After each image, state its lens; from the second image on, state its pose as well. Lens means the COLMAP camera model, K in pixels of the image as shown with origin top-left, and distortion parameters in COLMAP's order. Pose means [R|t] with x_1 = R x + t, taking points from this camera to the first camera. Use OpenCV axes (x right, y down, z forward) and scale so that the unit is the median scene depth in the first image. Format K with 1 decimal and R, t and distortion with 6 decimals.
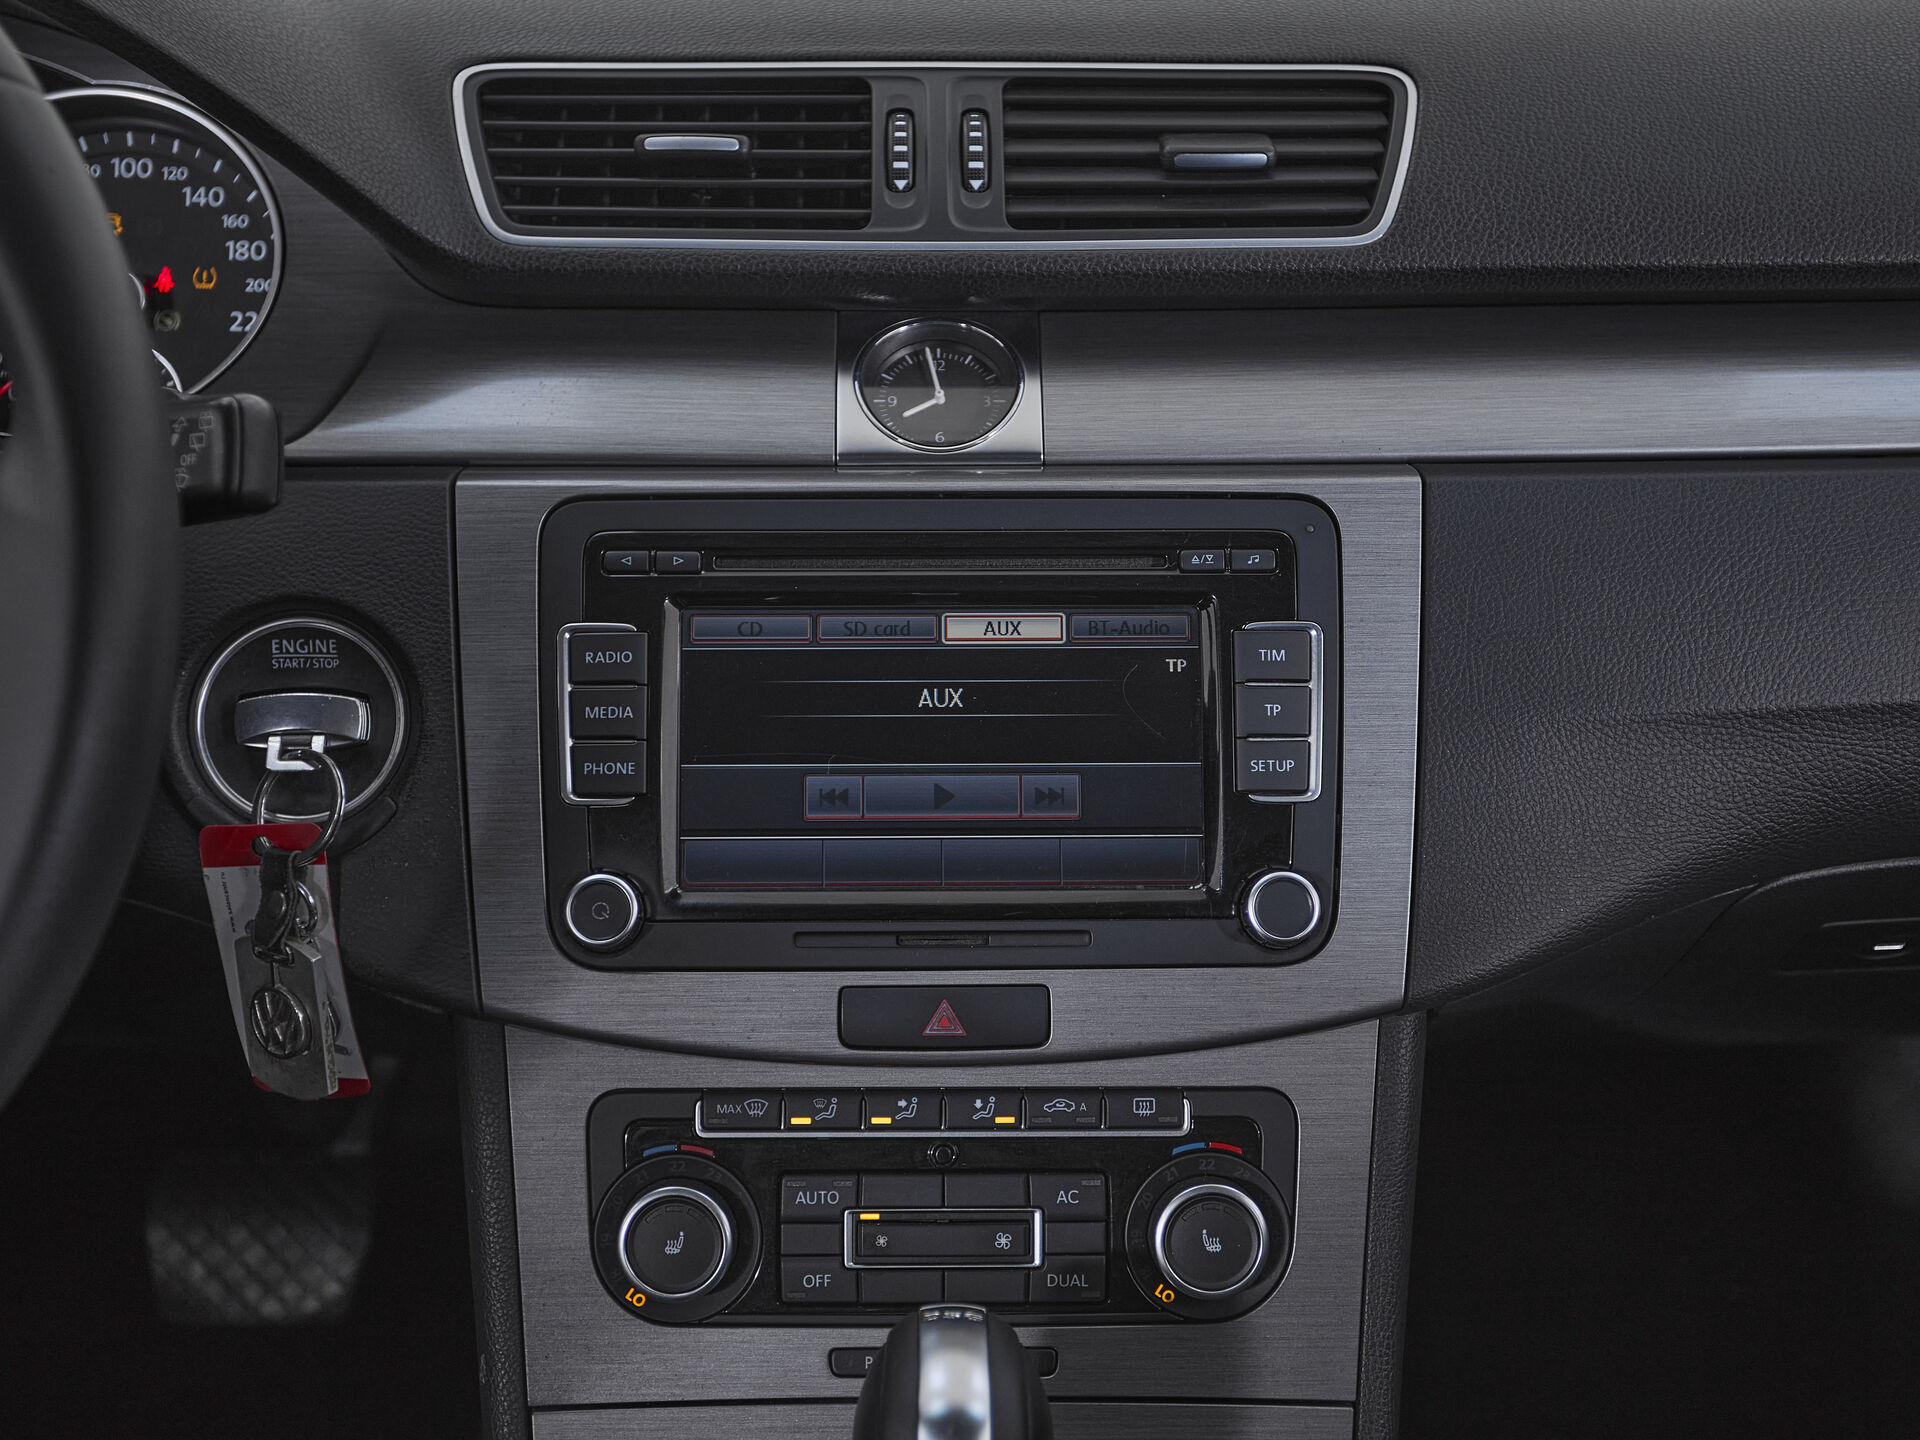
lens RADIAL K [[2393.2, 0, 947.1], [0, 2393.2, 753.9], [0, 0, 1]] dist [0.036606, 0.000000]
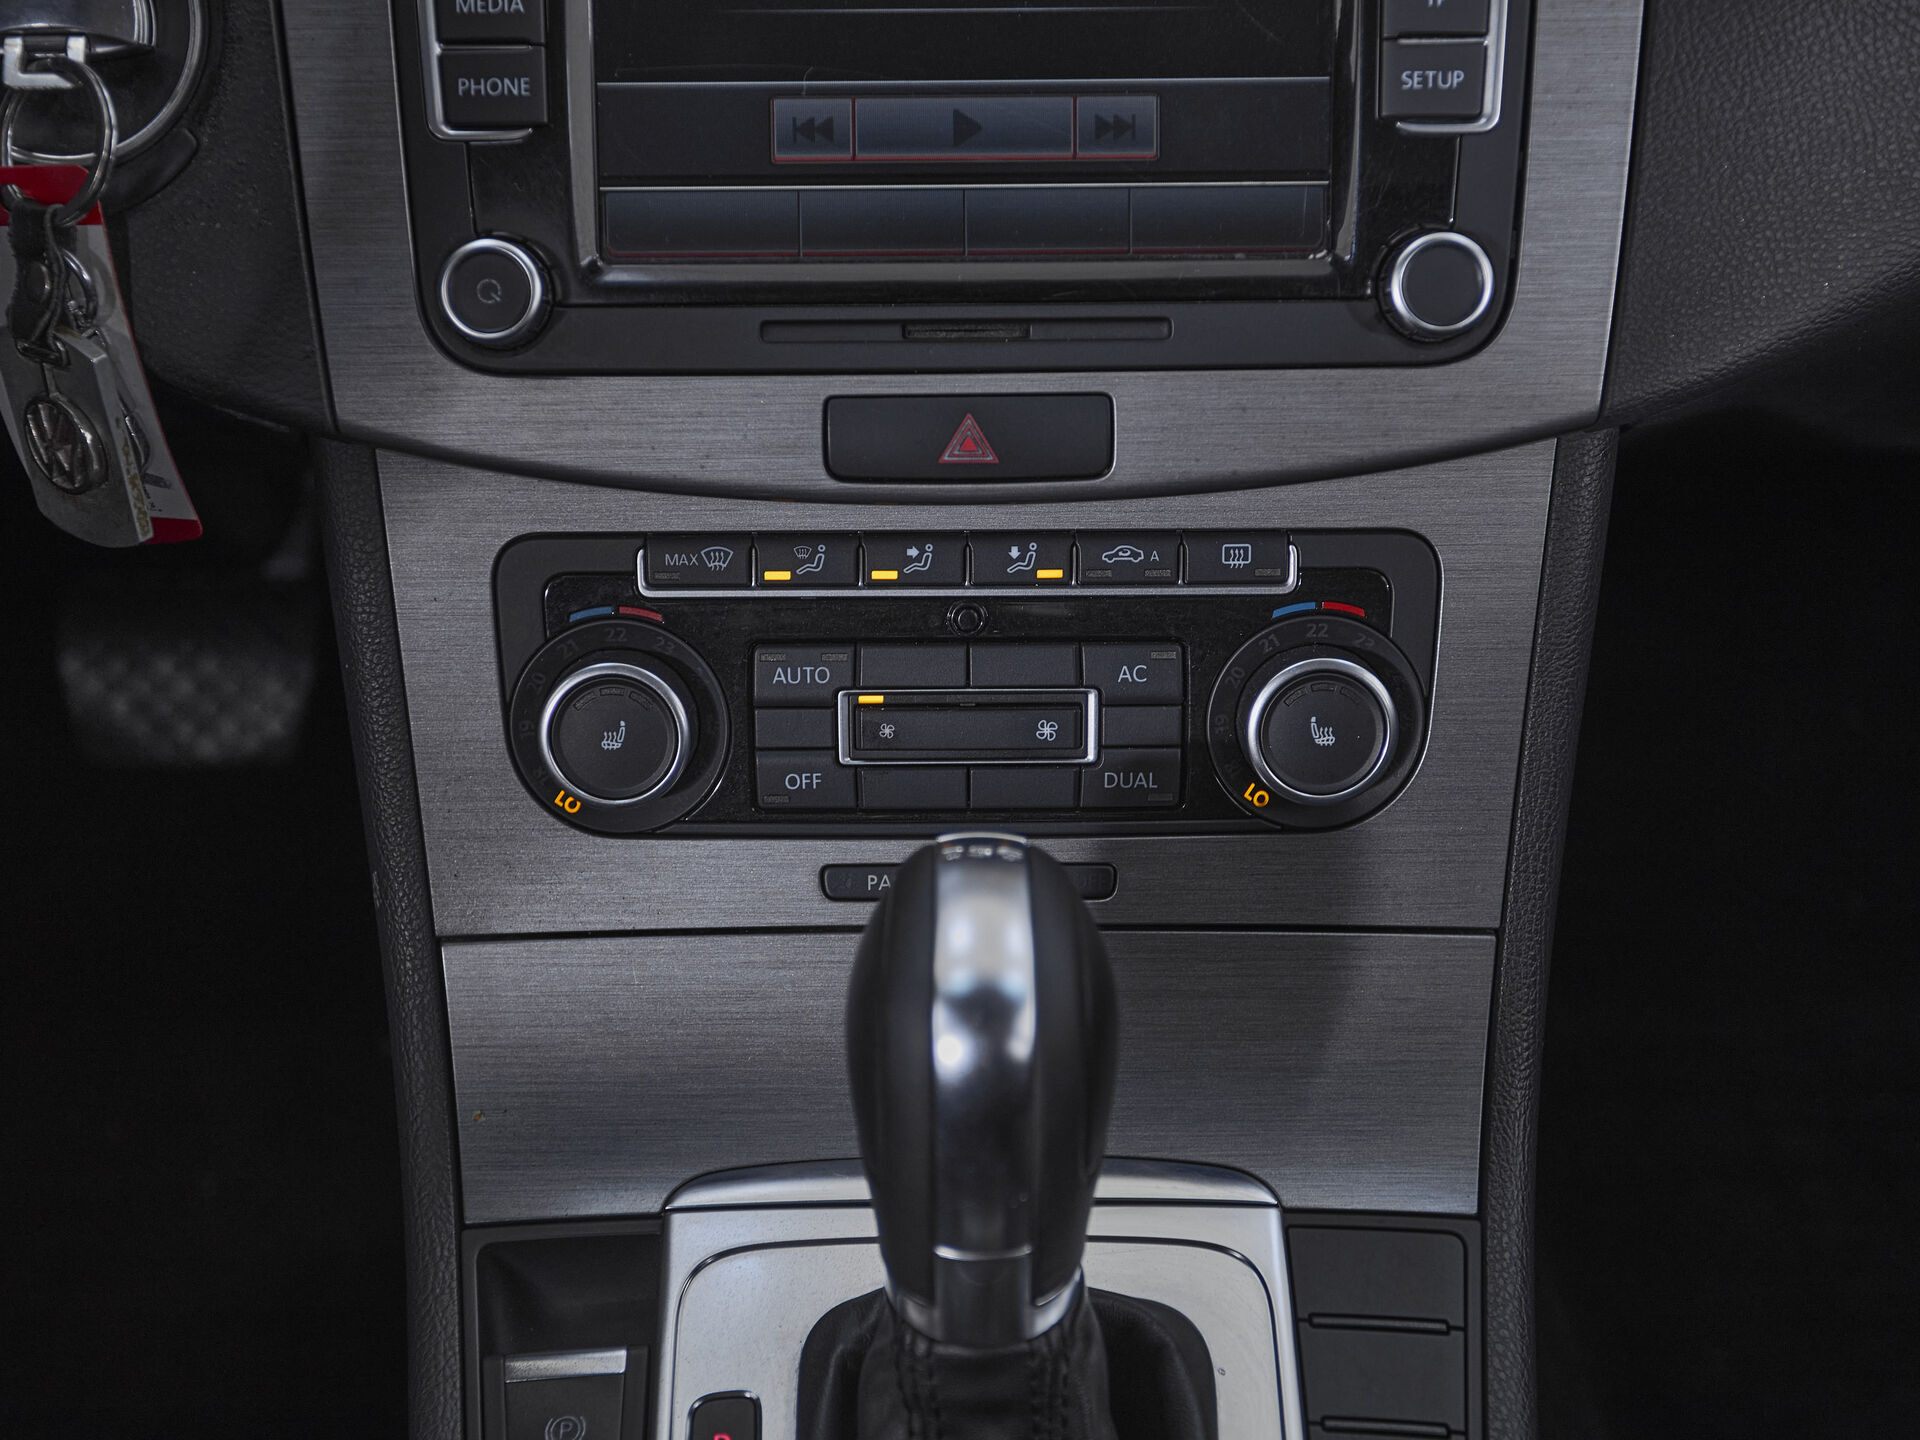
lens RADIAL K [[2393.2, 0, 964.4], [0, 2393.2, 723.8], [0, 0, 1]] dist [0.036606, 0.000000]
pose [[0.999945, -0.001035, -0.010441, 0.005208], [0.003569, 0.969357, 0.245630, 0.014386], [0.009867, -0.245653, 0.969308, 0.263035]]
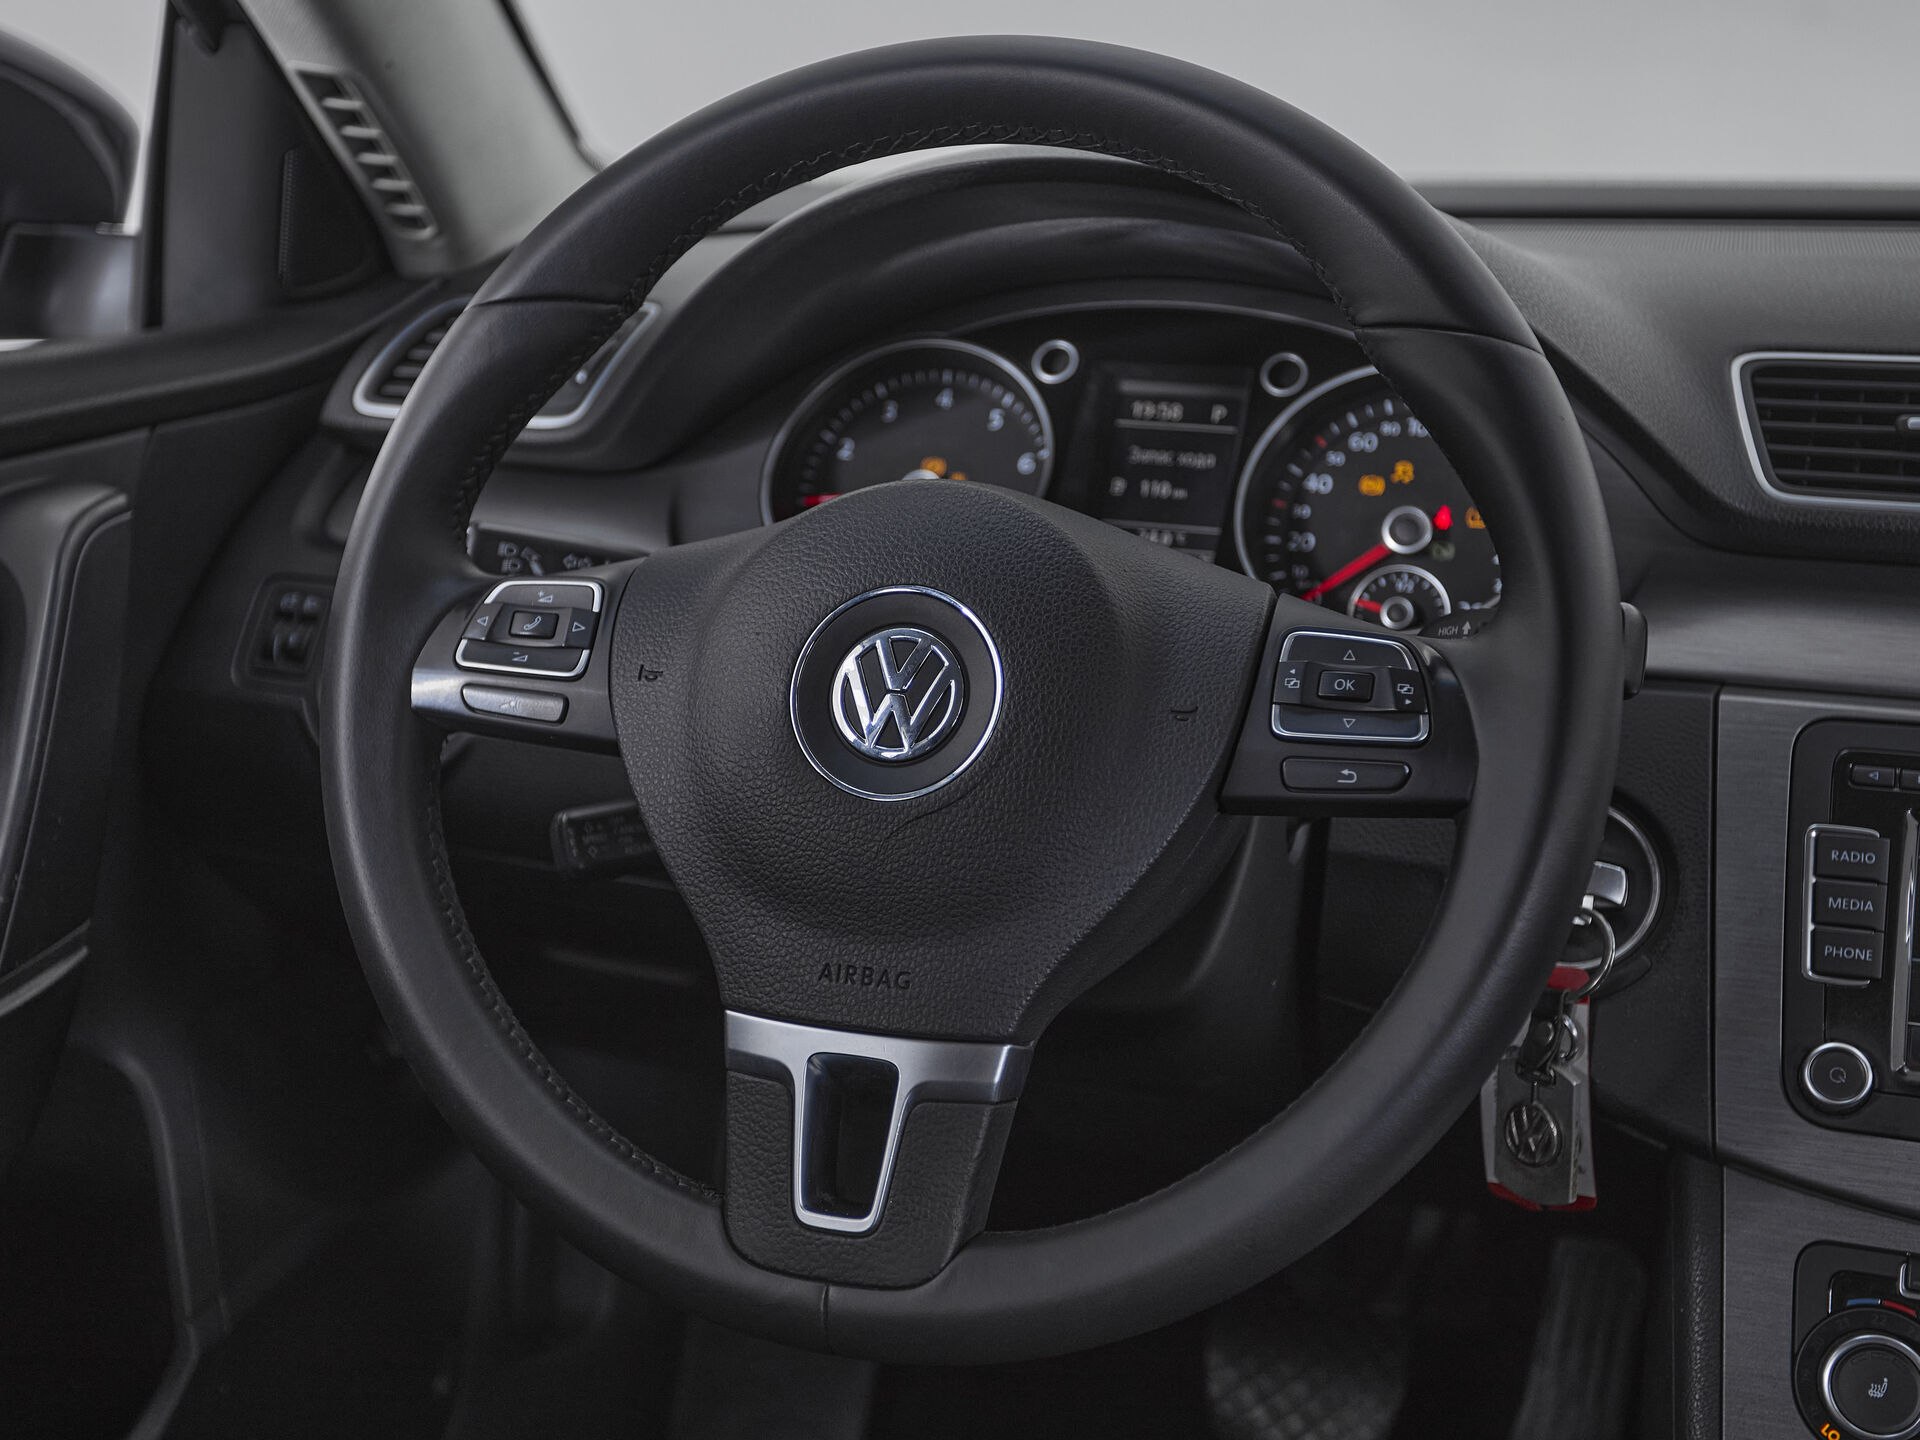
lens RADIAL K [[2393.2, 0, 957.2], [0, 2393.2, 710.0], [0, 0, 1]] dist [0.036606, 0.000000]
pose [[0.943521, 0.082912, -0.320772, -0.180477], [-0.124572, 0.985917, -0.111581, 0.071637], [0.307003, 0.145238, 0.940561, -0.221771]]
